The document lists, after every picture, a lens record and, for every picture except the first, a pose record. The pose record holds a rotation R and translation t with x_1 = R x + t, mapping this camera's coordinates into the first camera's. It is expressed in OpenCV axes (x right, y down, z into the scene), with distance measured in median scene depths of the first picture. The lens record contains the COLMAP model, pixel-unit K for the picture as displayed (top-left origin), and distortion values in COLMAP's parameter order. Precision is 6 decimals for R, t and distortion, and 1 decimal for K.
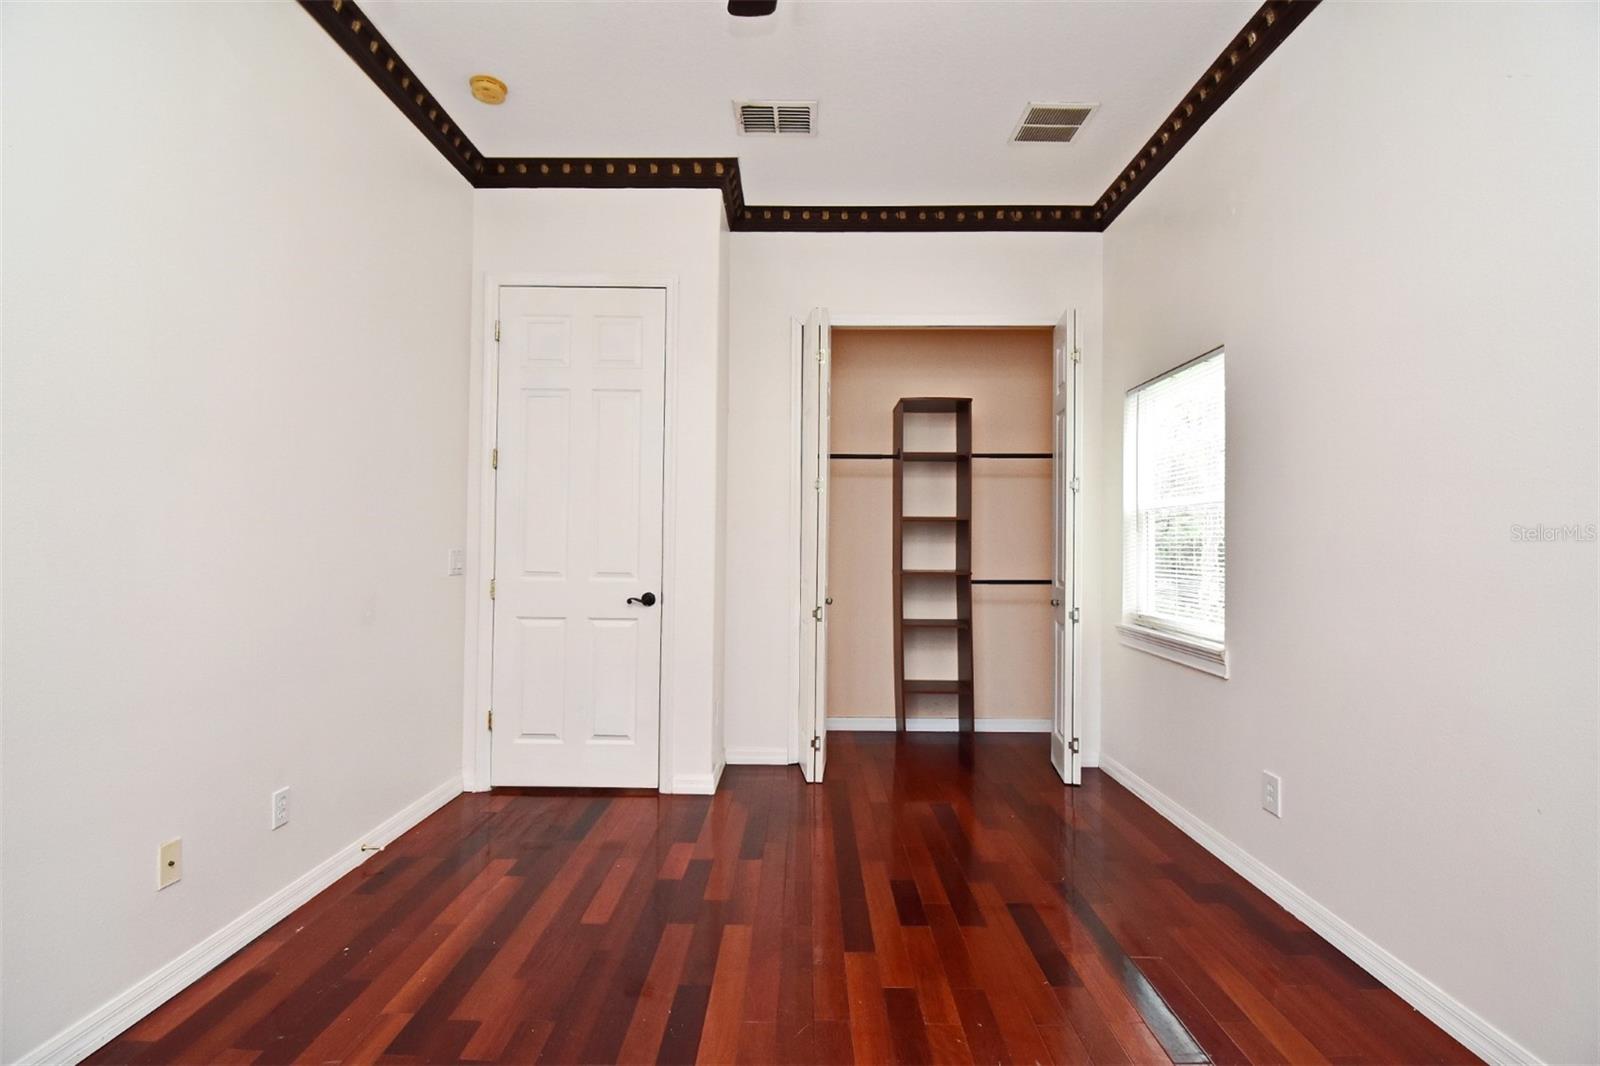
lens RADIAL K [[704.9, 0, 800.0], [0, 704.9, 533.0], [0, 0, 1]] dist [0.026419, -0.031058]
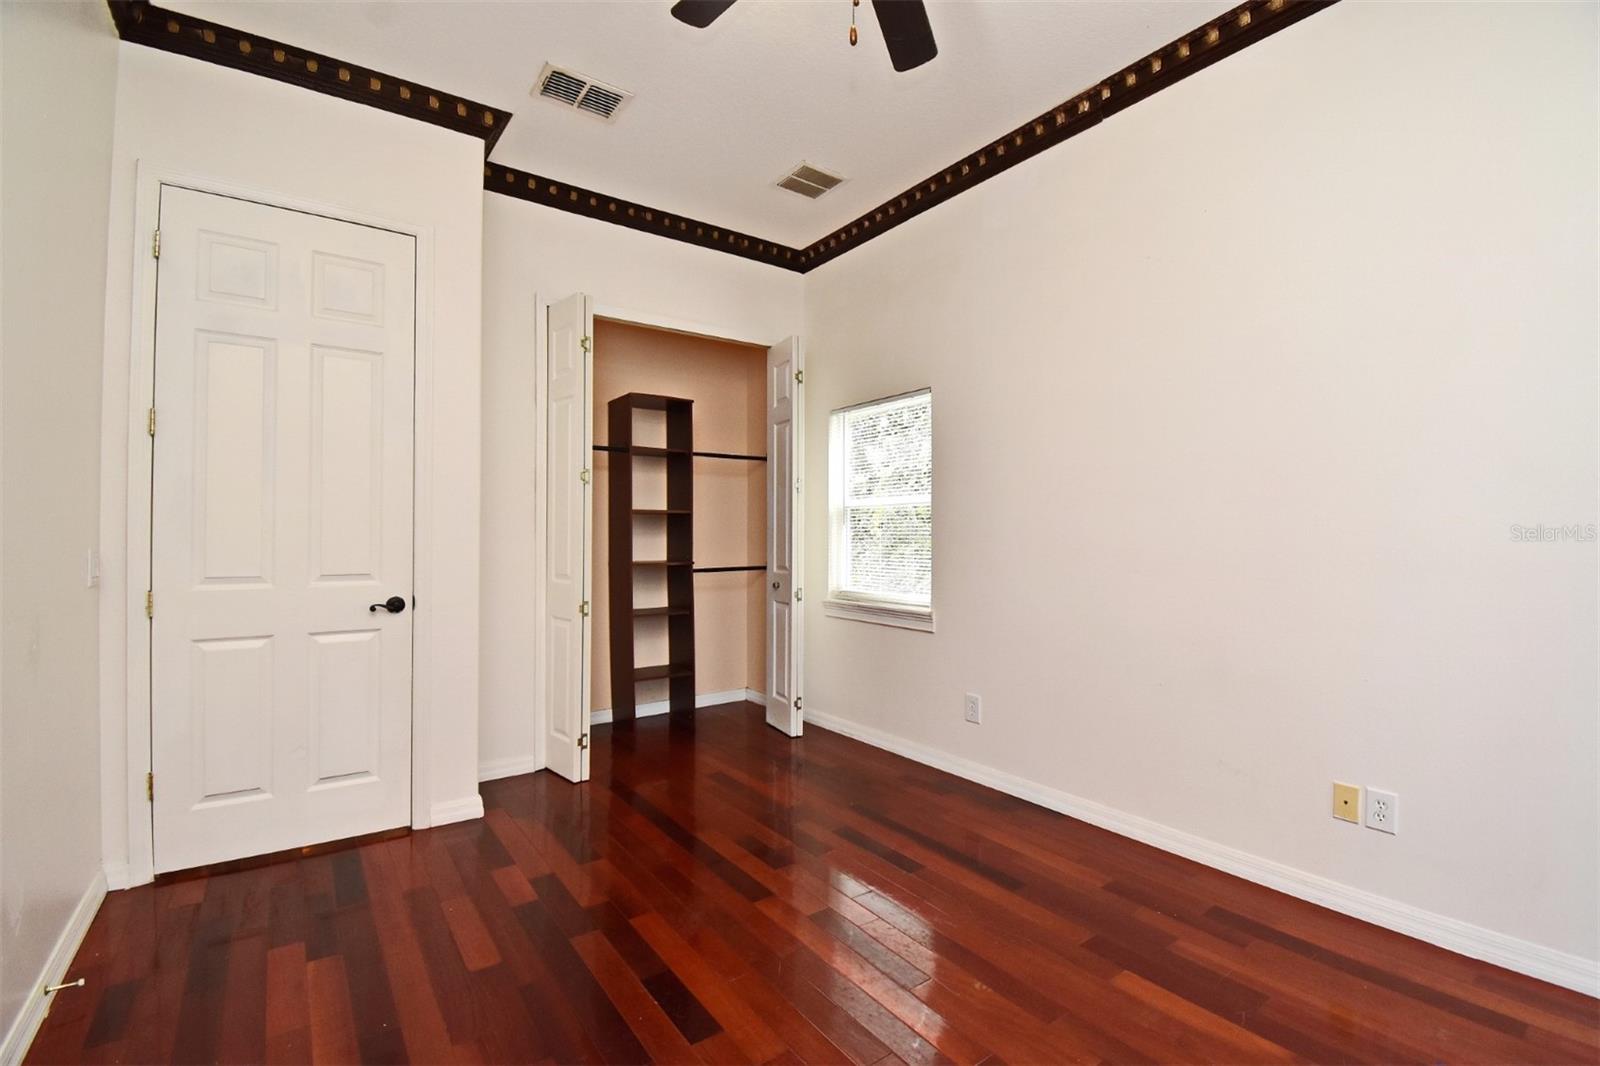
lens RADIAL K [[704.9, 0, 800.0], [0, 704.9, 533.0], [0, 0, 1]] dist [0.026419, -0.031058]
pose [[0.809029, -0.006125, 0.587736, -0.310122], [-0.000769, 0.999934, 0.011479, -0.001077], [-0.587768, -0.009739, 0.808971, 0.037232]]
